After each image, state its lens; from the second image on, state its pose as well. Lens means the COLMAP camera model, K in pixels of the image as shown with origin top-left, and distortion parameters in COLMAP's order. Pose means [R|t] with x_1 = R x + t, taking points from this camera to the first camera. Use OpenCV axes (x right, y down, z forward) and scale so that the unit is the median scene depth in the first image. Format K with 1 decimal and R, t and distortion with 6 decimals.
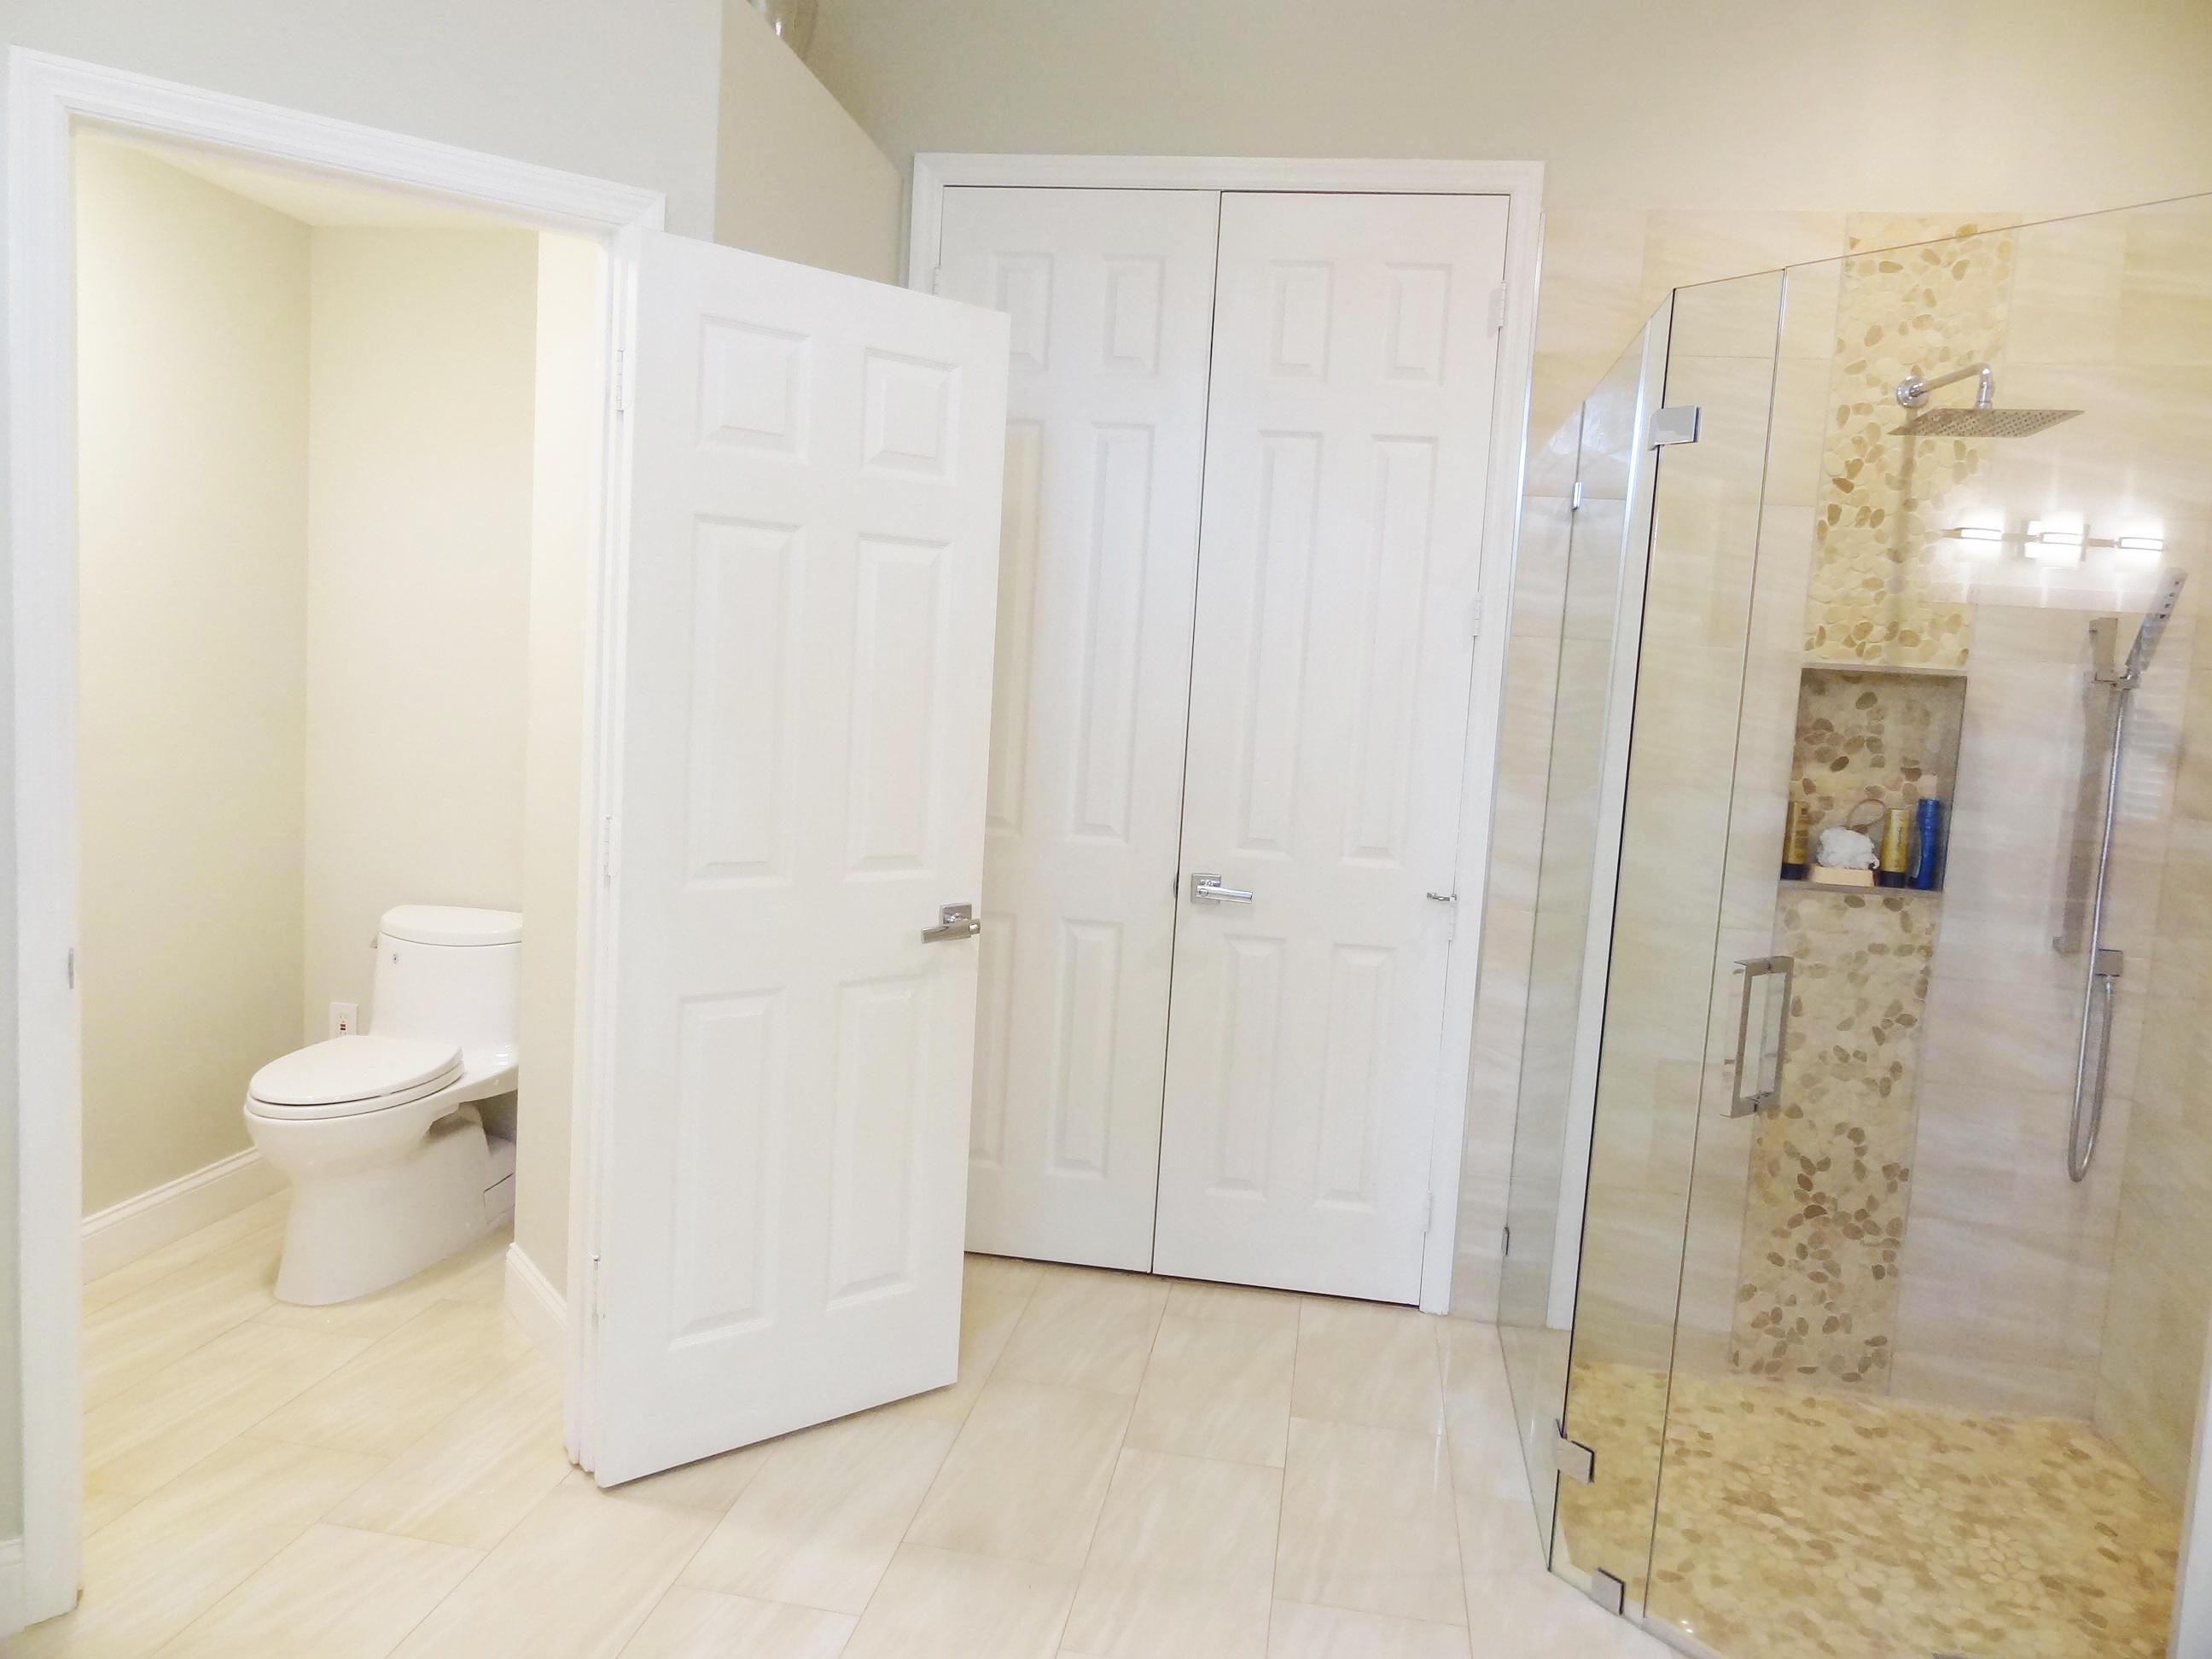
lens RADIAL K [[1528.4, 0, 1105.6], [0, 1528.4, 826.2], [0, 0, 1]] dist [-0.009995, 0.009964]
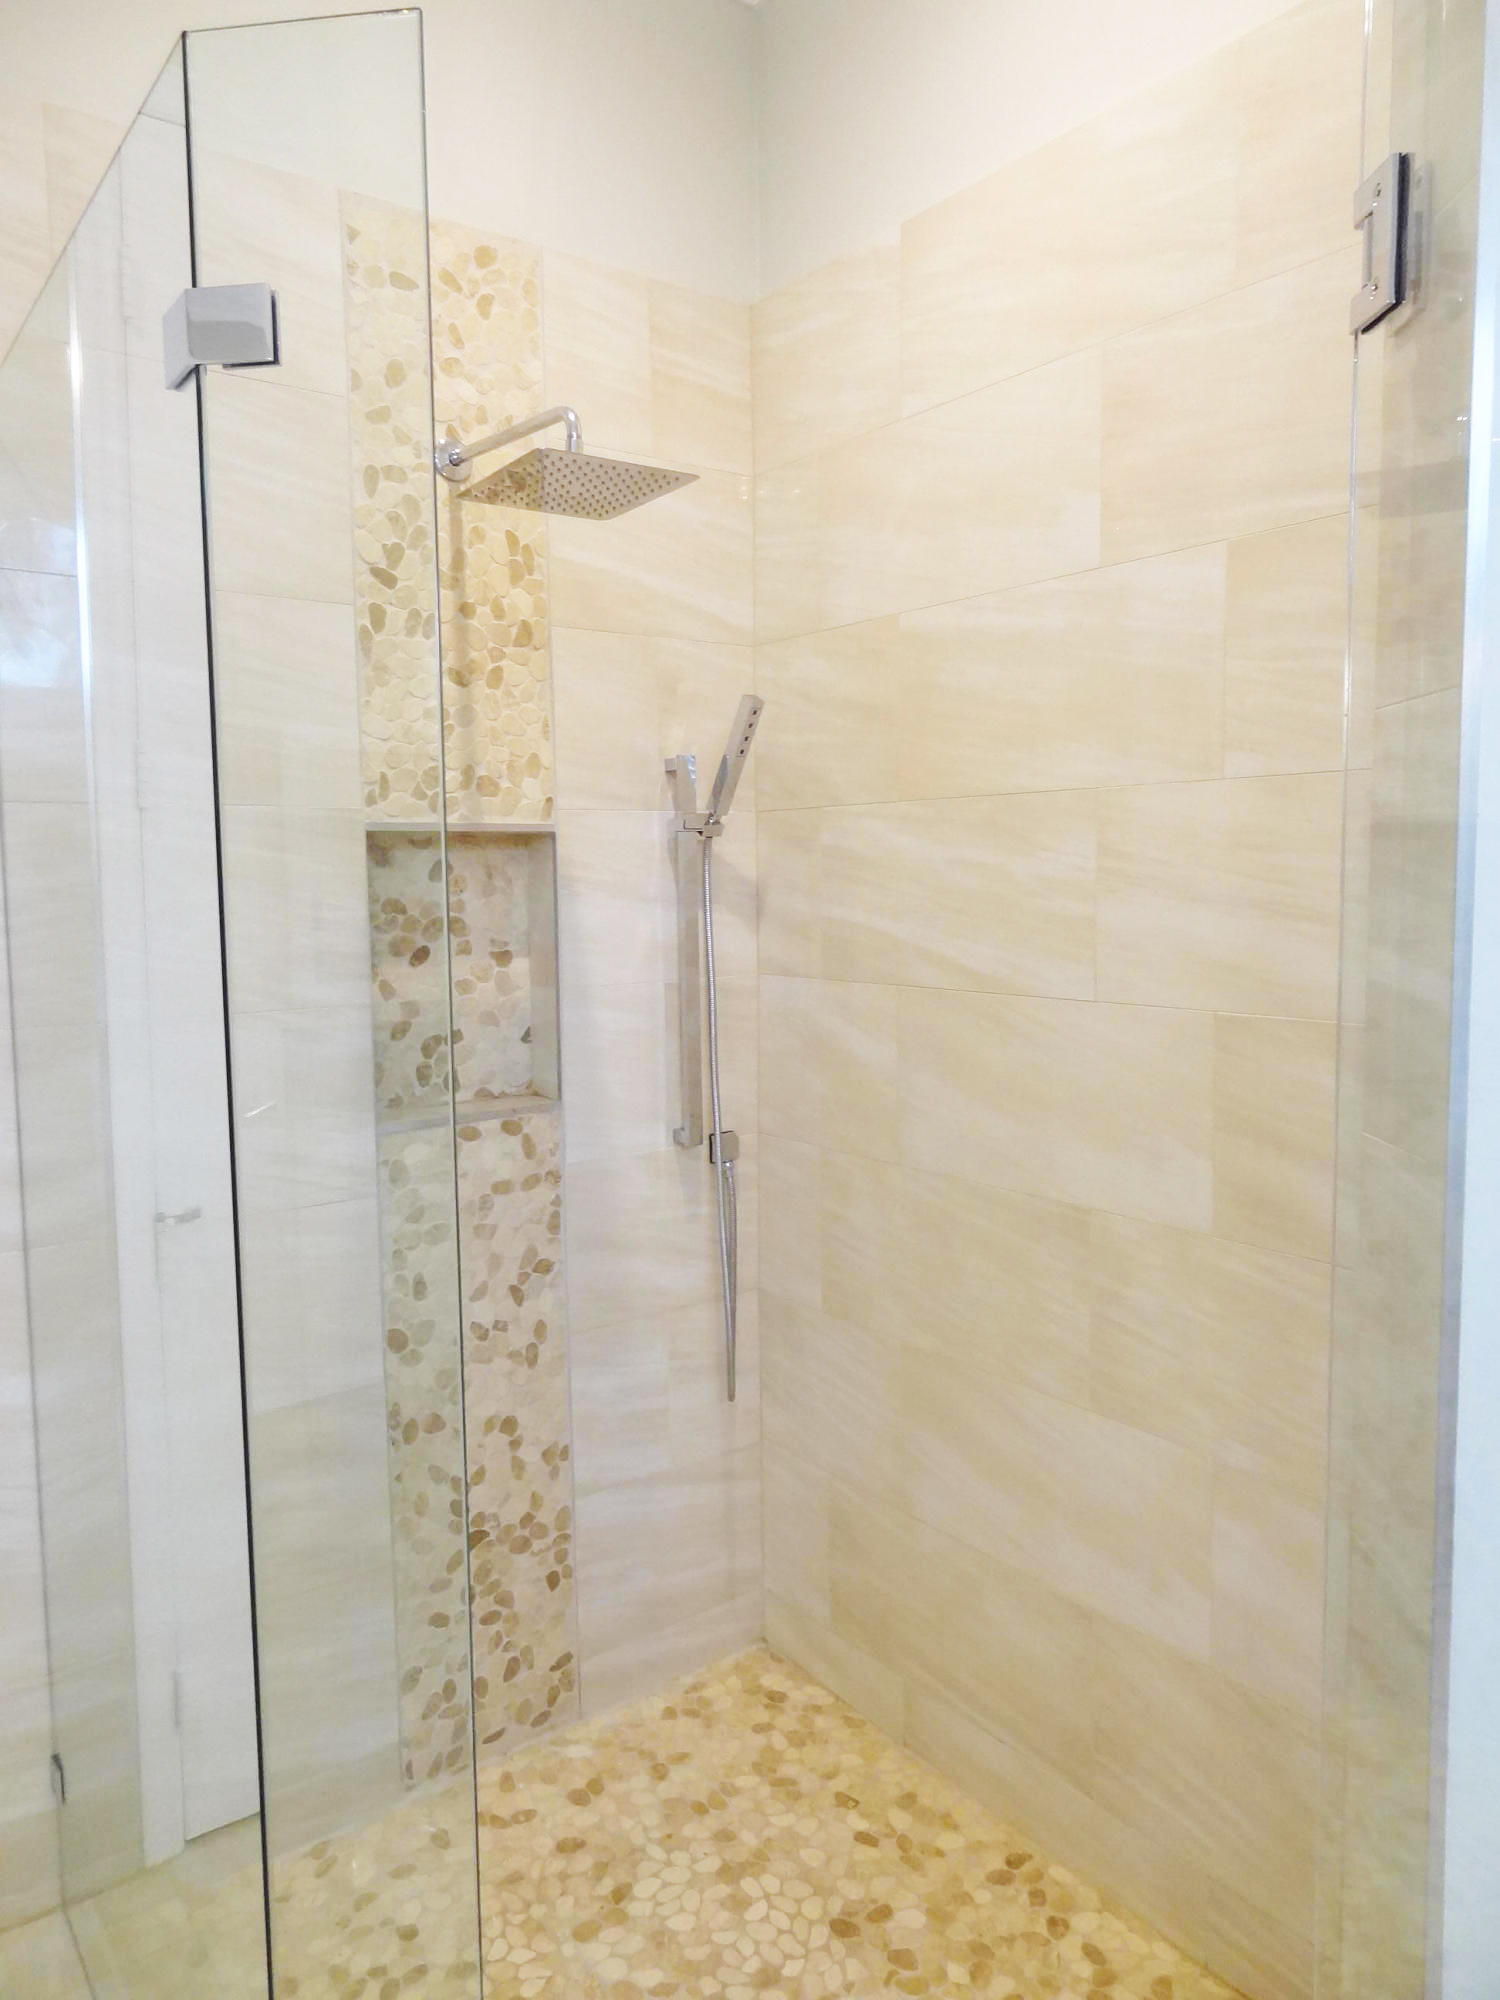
lens RADIAL K [[1381.9, 0, 753.0], [0, 1381.9, 1000.8], [0, 0, 1]] dist [-0.009995, 0.009964]
pose [[0.687007, -0.132309, 0.714503, 0.105787], [0.127992, 0.989944, 0.060248, -0.040246], [-0.715290, 0.050060, 0.697033, 0.420516]]
